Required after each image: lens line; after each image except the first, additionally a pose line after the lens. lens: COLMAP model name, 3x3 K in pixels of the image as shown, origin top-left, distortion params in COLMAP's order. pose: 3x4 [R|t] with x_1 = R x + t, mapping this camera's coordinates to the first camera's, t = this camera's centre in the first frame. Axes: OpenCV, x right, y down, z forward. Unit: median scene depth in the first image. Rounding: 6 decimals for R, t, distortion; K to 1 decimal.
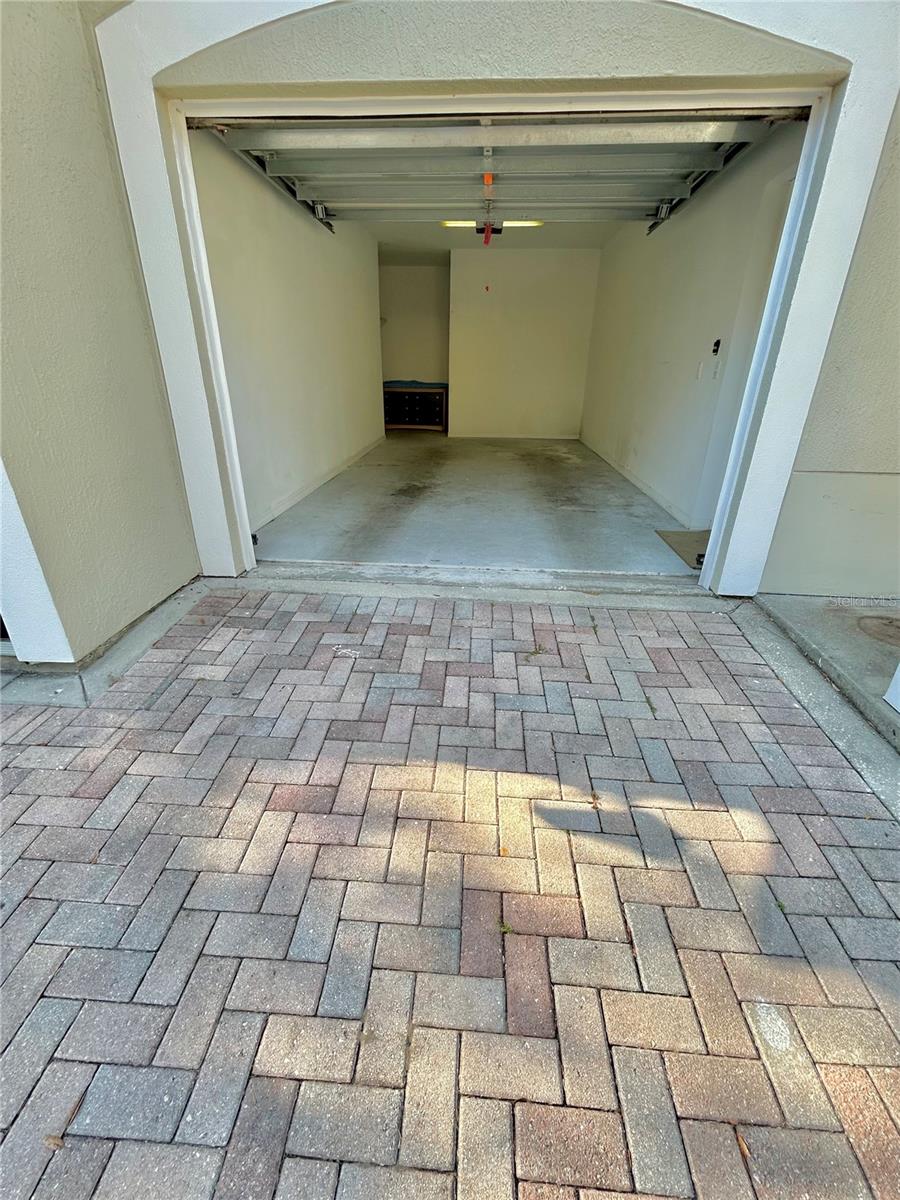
lens RADIAL K [[483.4, 0, 450.1], [0, 483.4, 598.0], [0, 0, 1]] dist [-0.010426, 0.008661]
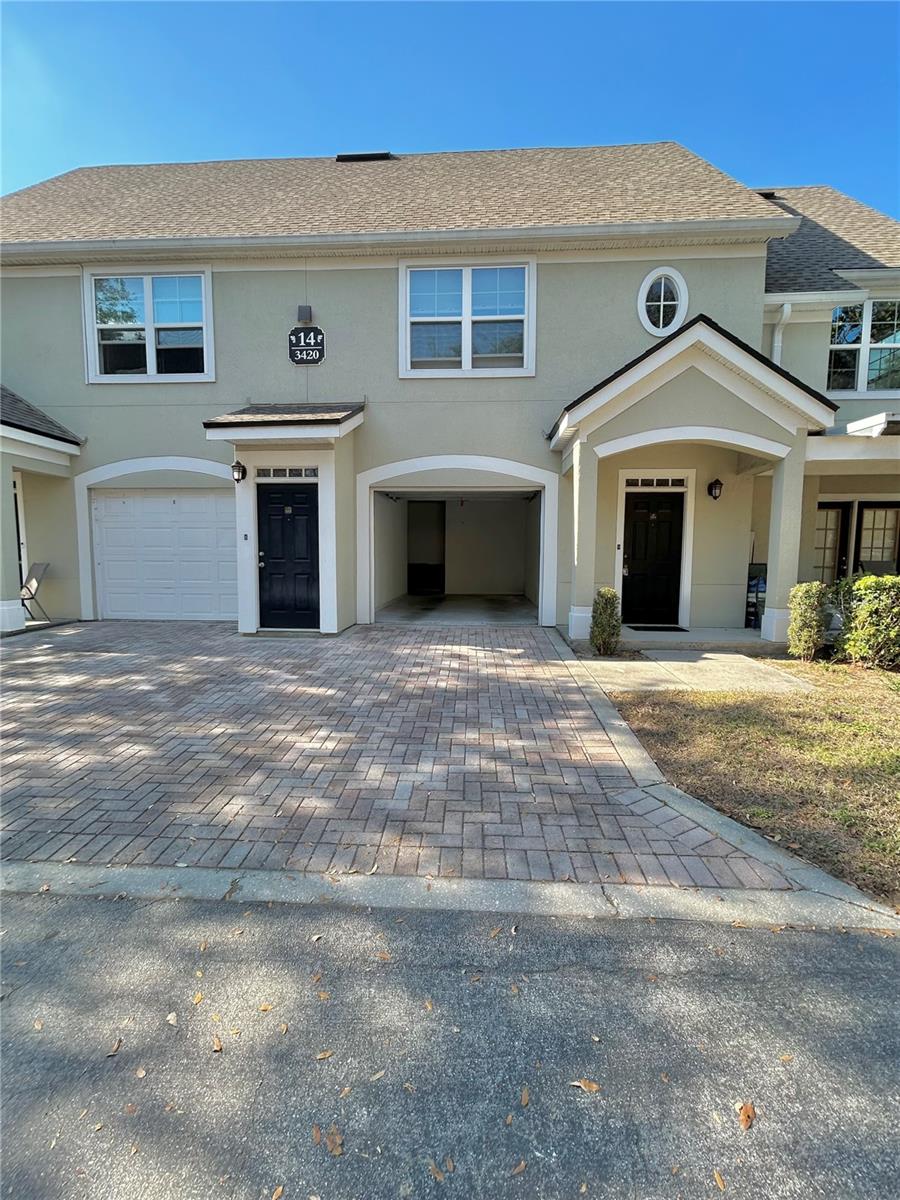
lens RADIAL K [[483.4, 0, 450.1], [0, 483.4, 598.0], [0, 0, 1]] dist [-0.010426, 0.008661]
pose [[0.999862, -0.005973, 0.015485, -0.015519], [0.011080, 0.934860, -0.354843, 0.435504], [-0.012357, 0.354966, 0.934798, -0.883566]]
